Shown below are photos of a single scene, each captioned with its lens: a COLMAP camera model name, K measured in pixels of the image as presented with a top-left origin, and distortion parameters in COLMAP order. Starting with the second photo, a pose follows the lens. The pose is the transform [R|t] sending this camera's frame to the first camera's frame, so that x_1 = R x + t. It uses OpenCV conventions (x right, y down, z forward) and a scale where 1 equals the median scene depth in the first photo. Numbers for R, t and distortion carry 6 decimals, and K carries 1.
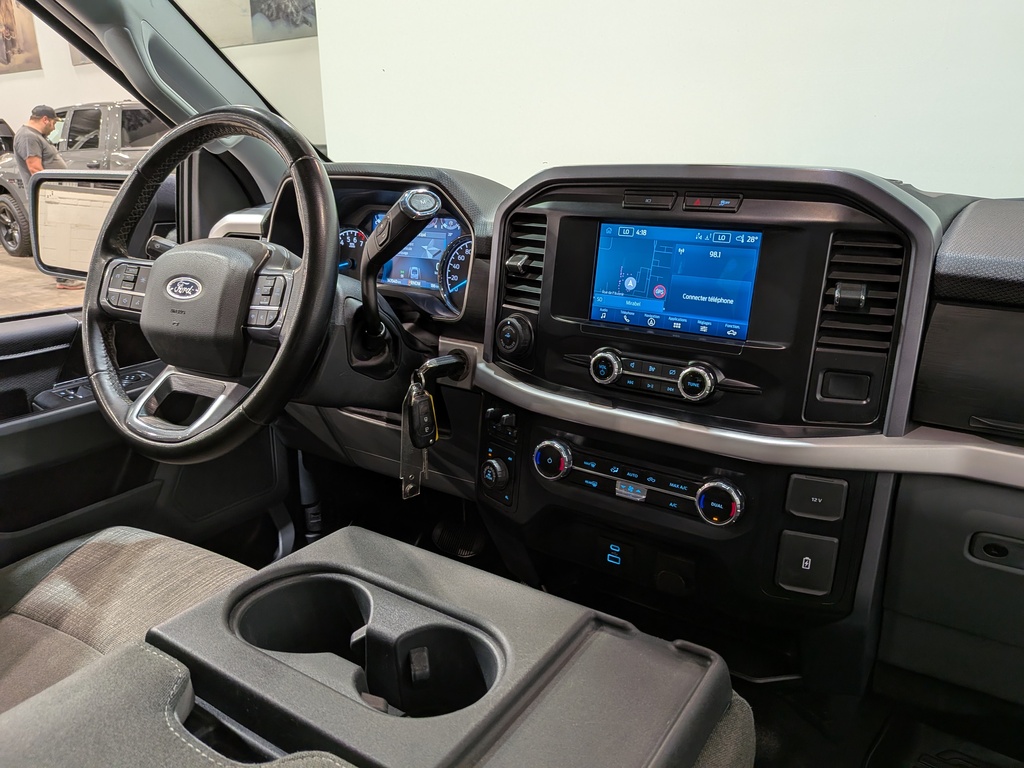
lens RADIAL K [[739.7, 0, 521.3], [0, 739.7, 388.3], [0, 0, 1]] dist [0.101662, -0.206071]
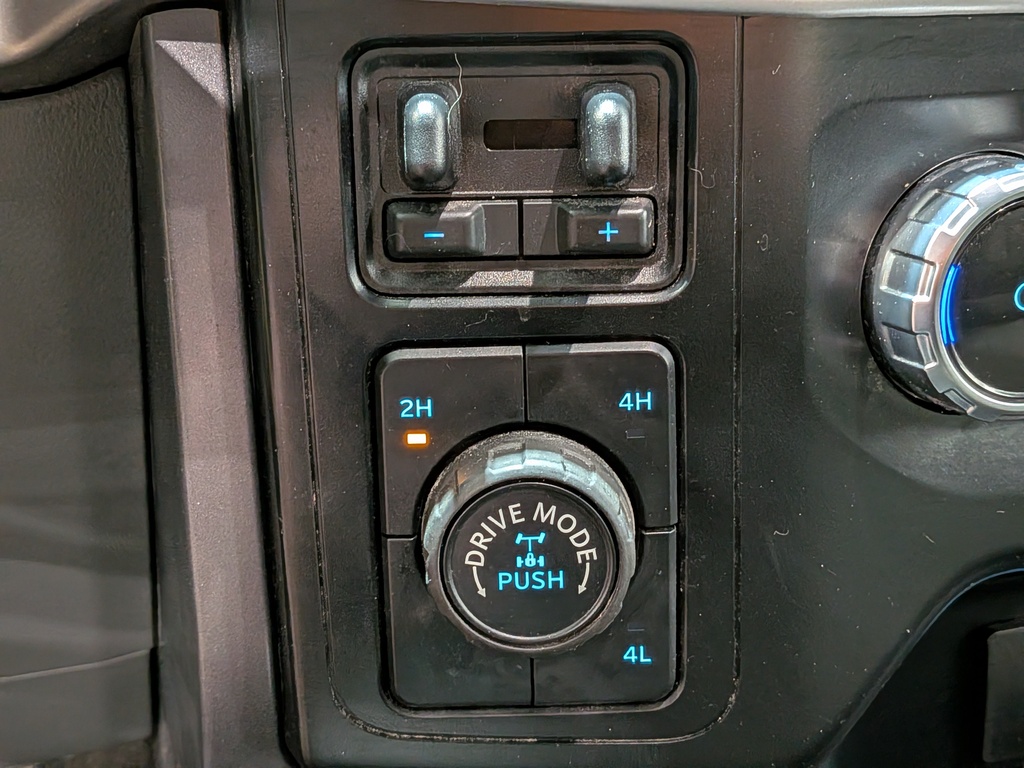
lens RADIAL K [[1491.9, 0, 506.8], [0, 1491.9, 379.0], [0, 0, 1]] dist [0.099438, -0.116200]
pose [[0.616493, -0.283454, 0.734568, -0.273500], [0.223465, 0.957577, 0.181963, 0.033922], [-0.754983, 0.051971, 0.653682, 0.905878]]
